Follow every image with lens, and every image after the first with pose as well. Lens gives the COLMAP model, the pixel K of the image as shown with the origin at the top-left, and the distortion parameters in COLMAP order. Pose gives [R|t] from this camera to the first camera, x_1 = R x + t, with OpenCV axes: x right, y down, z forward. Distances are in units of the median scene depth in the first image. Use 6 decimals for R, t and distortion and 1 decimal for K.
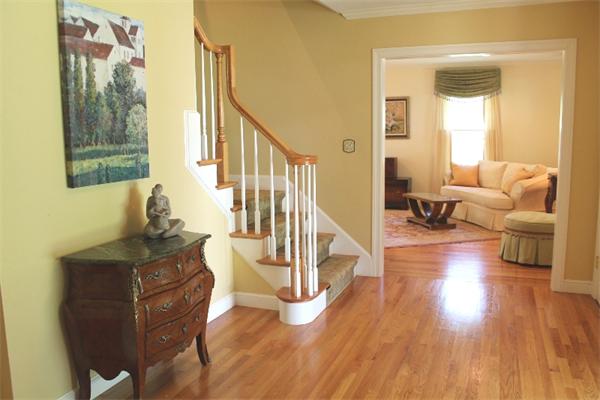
lens RADIAL K [[523.1, 0, 300.0], [0, 523.1, 200.0], [0, 0, 1]] dist [-0.011283, 0.010080]
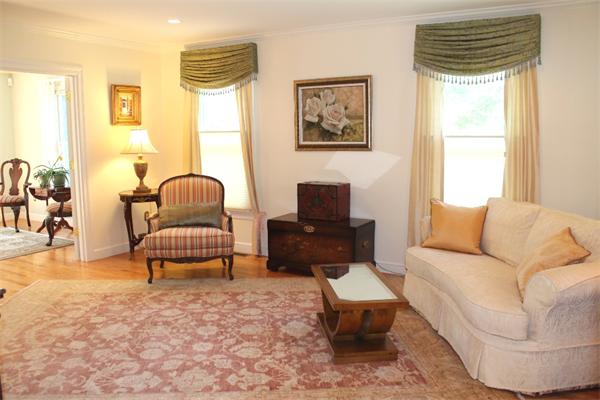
lens RADIAL K [[523.1, 0, 300.0], [0, 523.1, 200.0], [0, 0, 1]] dist [-0.011283, 0.010080]
pose [[0.987885, 0.028930, -0.152465, 0.234211], [-0.029007, 0.999578, 0.001725, -0.067497], [0.152451, 0.002718, 0.988307, 0.464004]]
